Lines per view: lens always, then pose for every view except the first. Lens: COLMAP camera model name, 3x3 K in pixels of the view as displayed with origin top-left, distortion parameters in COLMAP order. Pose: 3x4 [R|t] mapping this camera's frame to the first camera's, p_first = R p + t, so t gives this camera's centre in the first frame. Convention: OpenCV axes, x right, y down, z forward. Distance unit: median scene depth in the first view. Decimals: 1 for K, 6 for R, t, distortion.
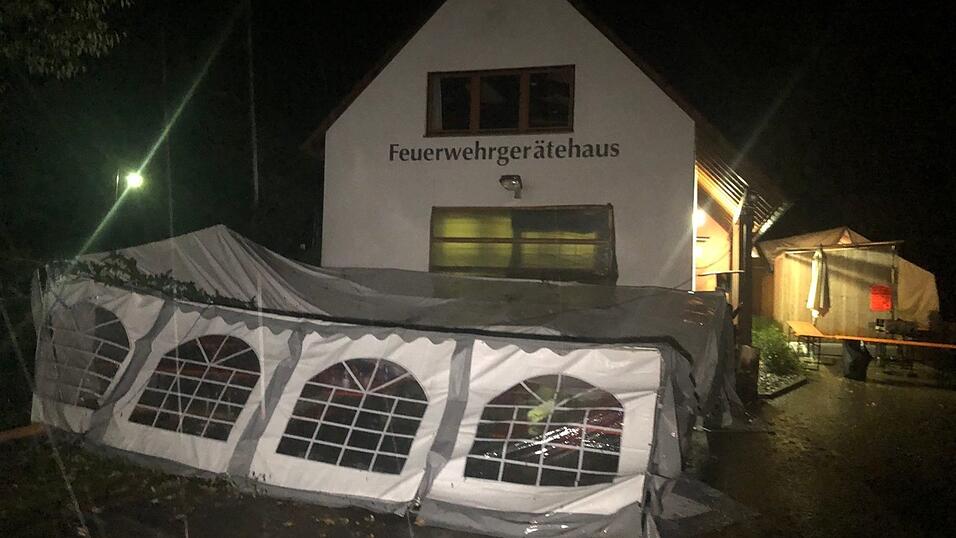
lens RADIAL K [[782.0, 0, 478.0], [0, 782.0, 269.0], [0, 0, 1]] dist [0.072644, -0.000776]
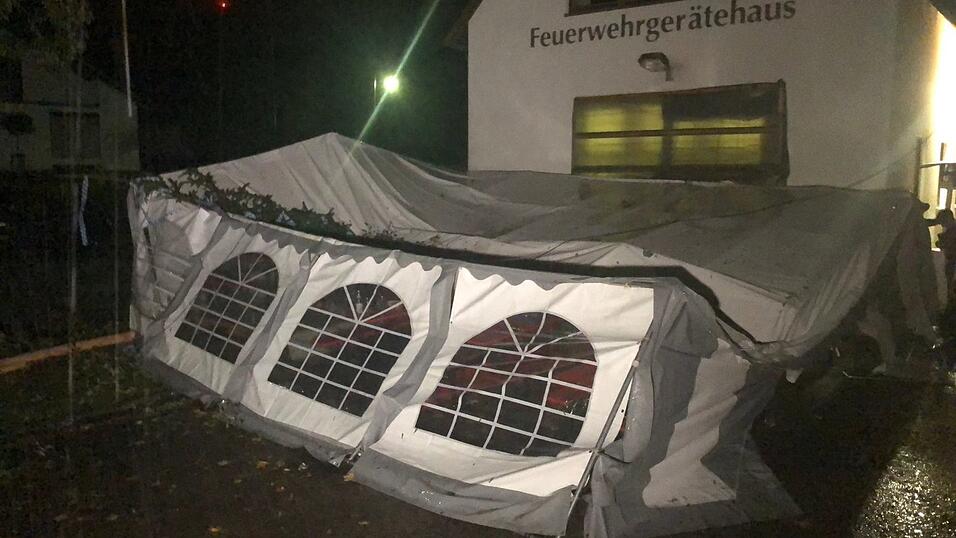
lens RADIAL K [[788.7, 0, 478.0], [0, 788.7, 269.0], [0, 0, 1]] dist [0.104452, -0.283884]
pose [[0.929758, 0.018001, -0.367732, 0.182881], [0.032806, 0.990780, 0.131445, -0.010318], [0.366708, -0.134276, 0.920595, 0.125477]]
